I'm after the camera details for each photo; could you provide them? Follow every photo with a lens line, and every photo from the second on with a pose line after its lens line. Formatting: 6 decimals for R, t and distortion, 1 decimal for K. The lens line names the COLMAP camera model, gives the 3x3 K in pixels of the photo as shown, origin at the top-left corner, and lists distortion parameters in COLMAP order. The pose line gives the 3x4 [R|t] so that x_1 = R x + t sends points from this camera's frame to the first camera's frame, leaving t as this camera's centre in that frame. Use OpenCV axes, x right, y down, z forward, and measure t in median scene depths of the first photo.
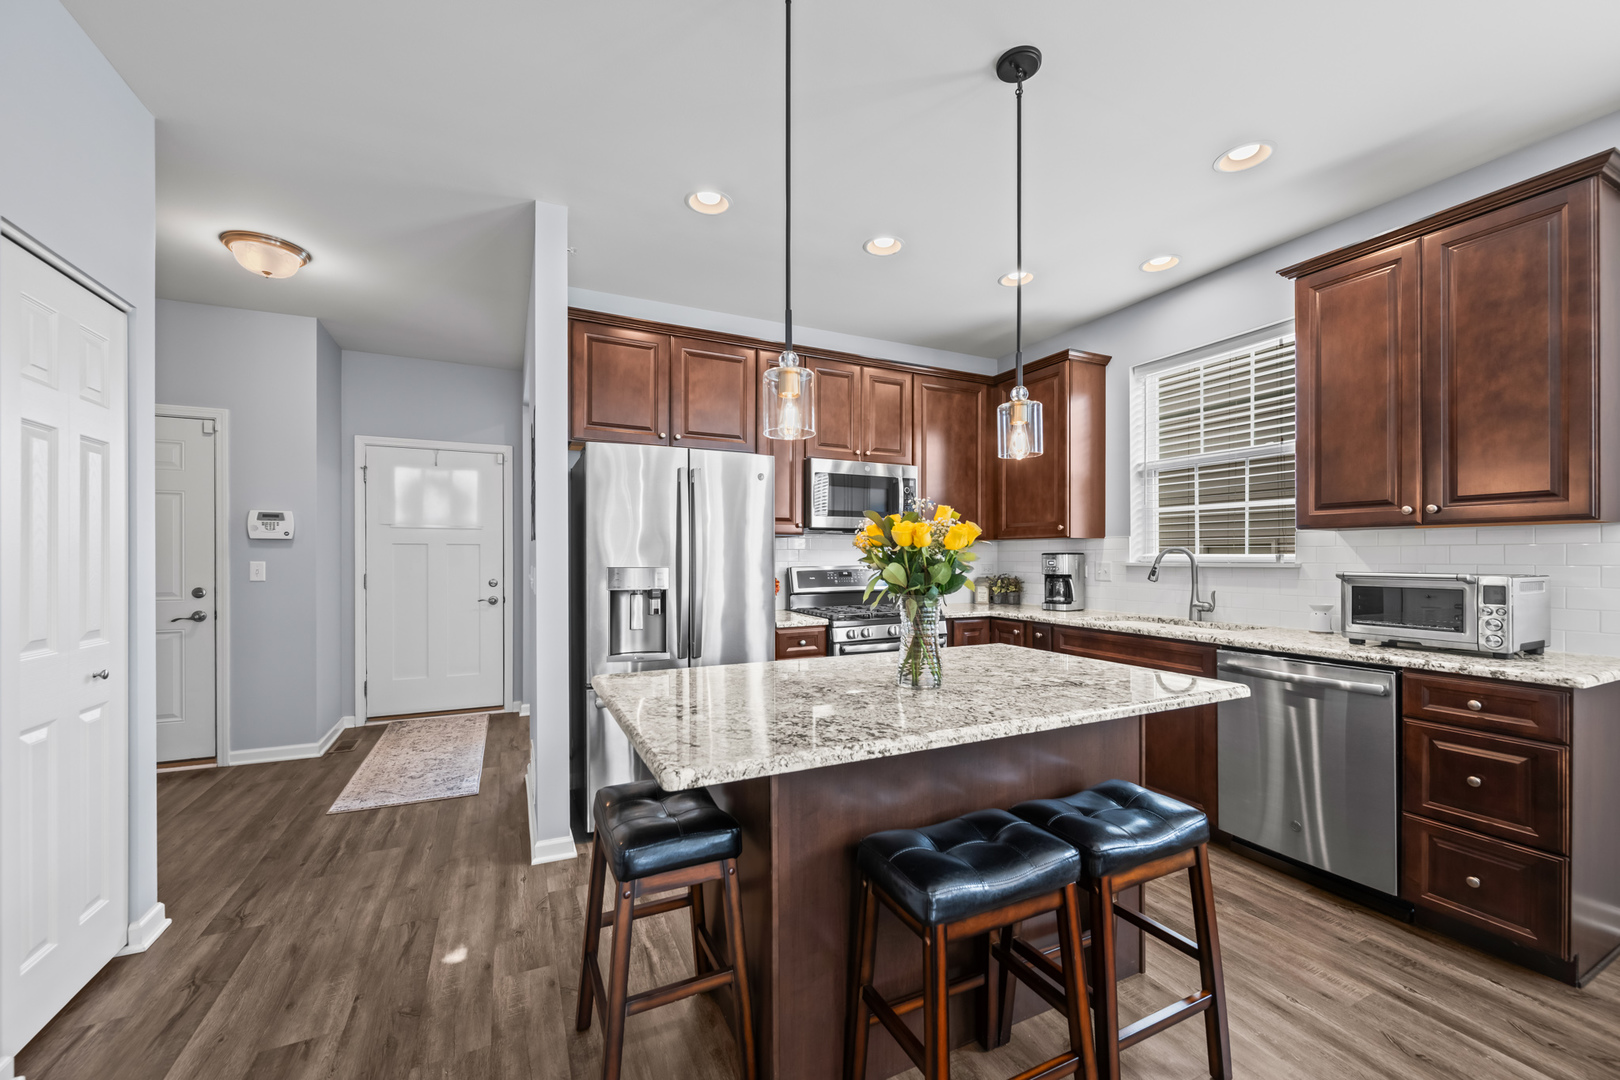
lens RADIAL K [[618.7, 0, 804.4], [0, 618.7, 556.1], [0, 0, 1]] dist [-0.002778, 0.000391]
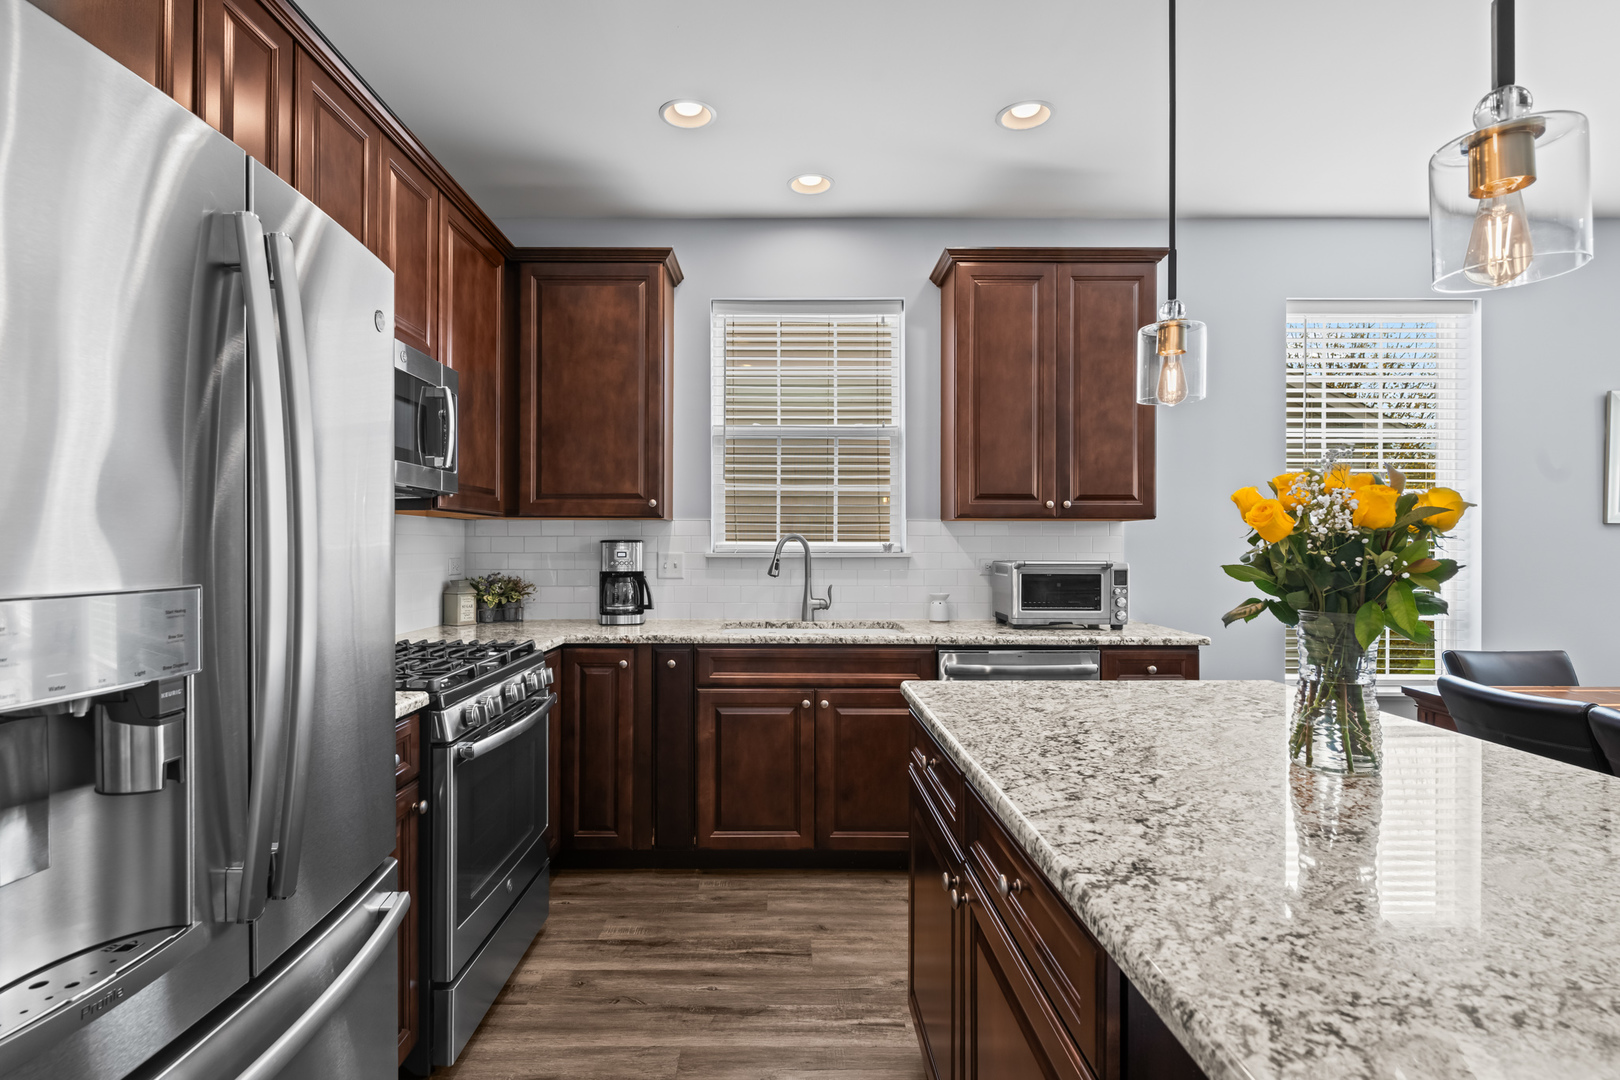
lens RADIAL K [[762.4, 0, 806.1], [0, 762.4, 543.8], [0, 0, 1]] dist [-0.000343, 0.000121]
pose [[0.437693, 0.000576, 0.899124, -0.305544], [-0.002043, 0.999998, 0.000355, -0.001859], [-0.899122, -0.001992, 0.437693, 0.532489]]
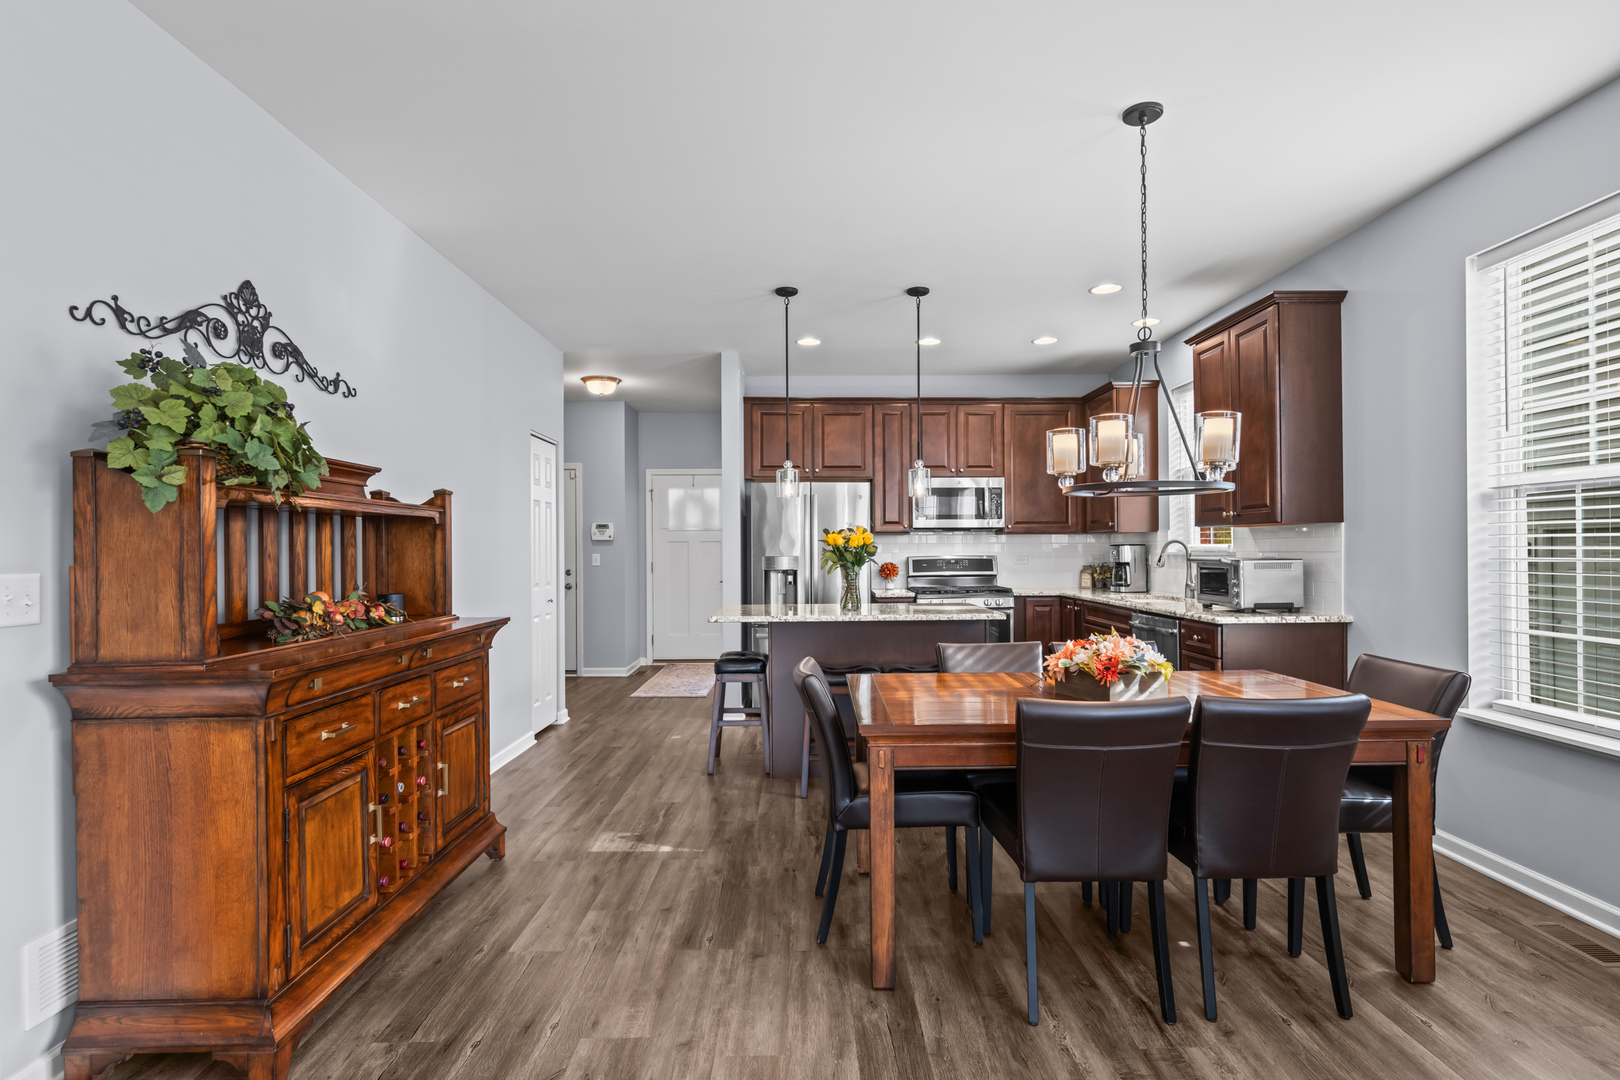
lens RADIAL K [[762.4, 0, 808.5], [0, 762.4, 543.3], [0, 0, 1]] dist [-0.000343, 0.000121]
pose [[0.905778, -0.009527, -0.423645, 0.576533], [0.006282, 0.999939, -0.009056, 0.002290], [0.423706, 0.005542, 0.905783, -0.708826]]
